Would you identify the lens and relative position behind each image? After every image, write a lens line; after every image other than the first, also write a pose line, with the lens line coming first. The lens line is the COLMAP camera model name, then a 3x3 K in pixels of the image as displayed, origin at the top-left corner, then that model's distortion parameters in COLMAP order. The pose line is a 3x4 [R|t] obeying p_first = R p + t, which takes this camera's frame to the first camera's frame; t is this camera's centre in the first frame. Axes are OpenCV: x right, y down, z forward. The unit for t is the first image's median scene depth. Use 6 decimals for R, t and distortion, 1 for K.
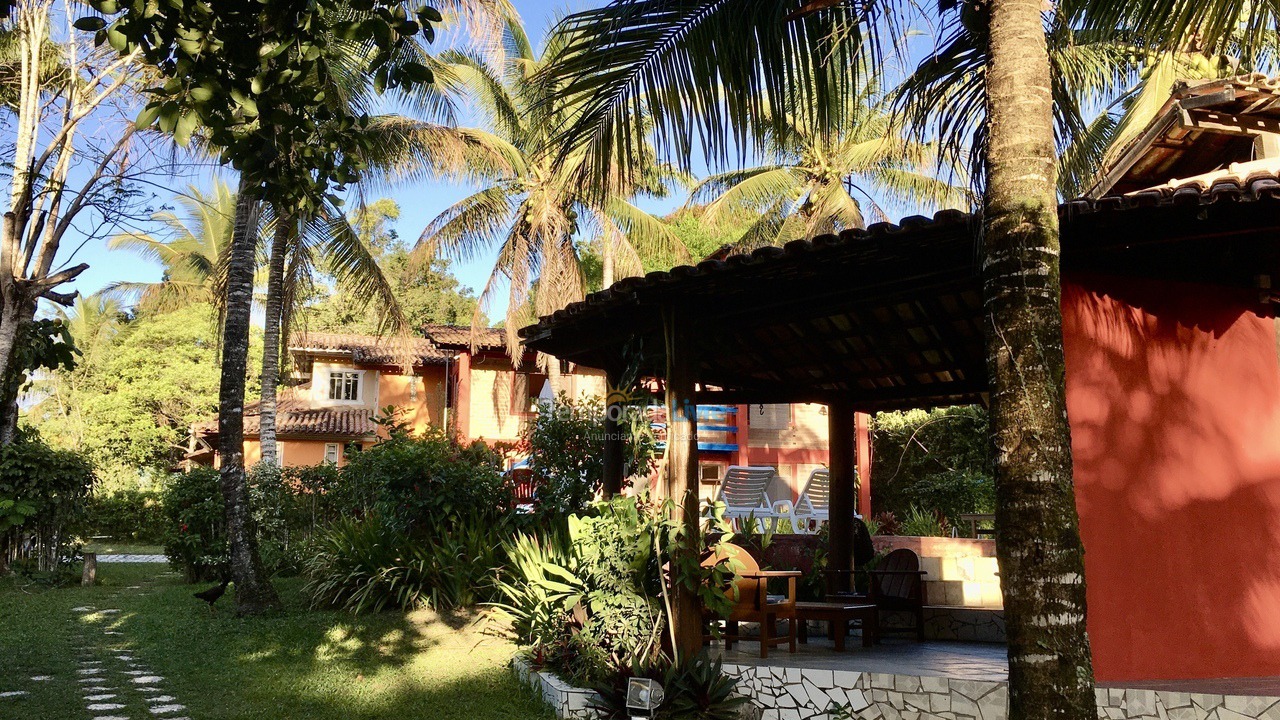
lens RADIAL K [[1052.2, 0, 640.0], [0, 1052.2, 360.0], [0, 0, 1]] dist [0.006087, -0.004237]
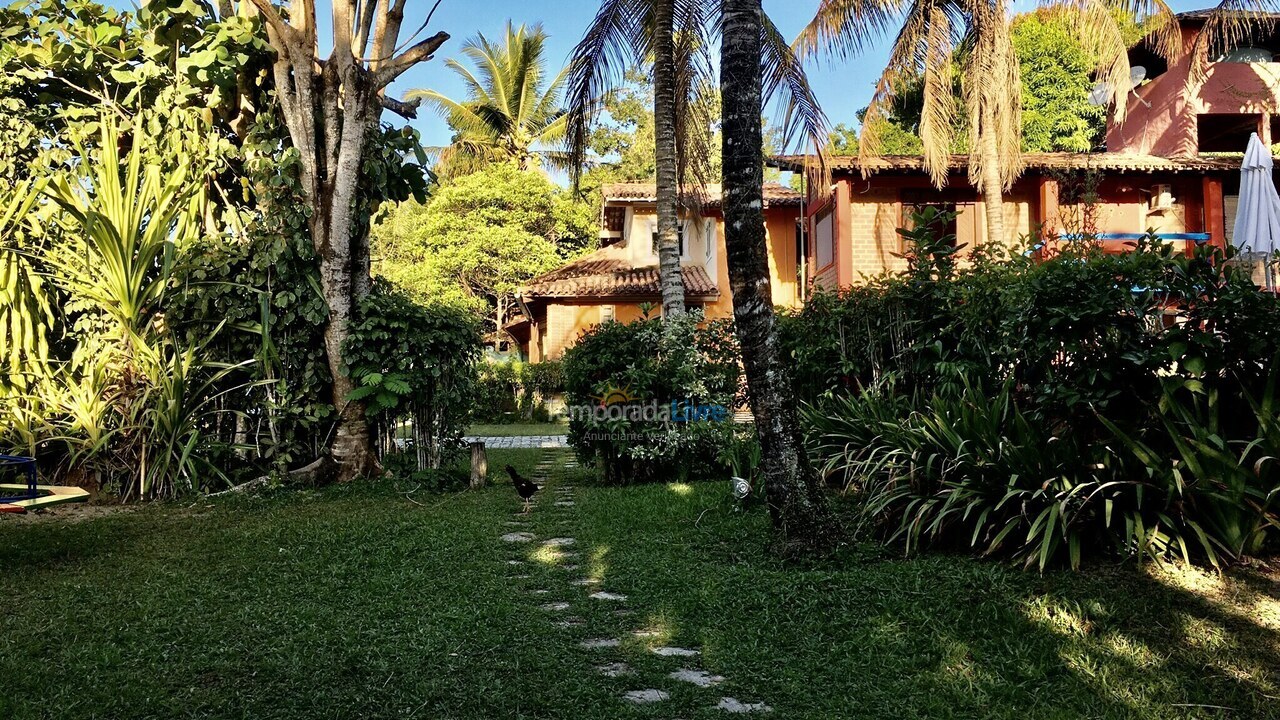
lens RADIAL K [[1052.2, 0, 640.0], [0, 1052.2, 360.0], [0, 0, 1]] dist [0.006087, -0.004237]
pose [[0.972018, -0.026032, -0.233461, -0.201985], [0.054561, 0.991680, 0.116589, 0.039544], [0.228484, -0.126064, 0.965351, 0.276146]]
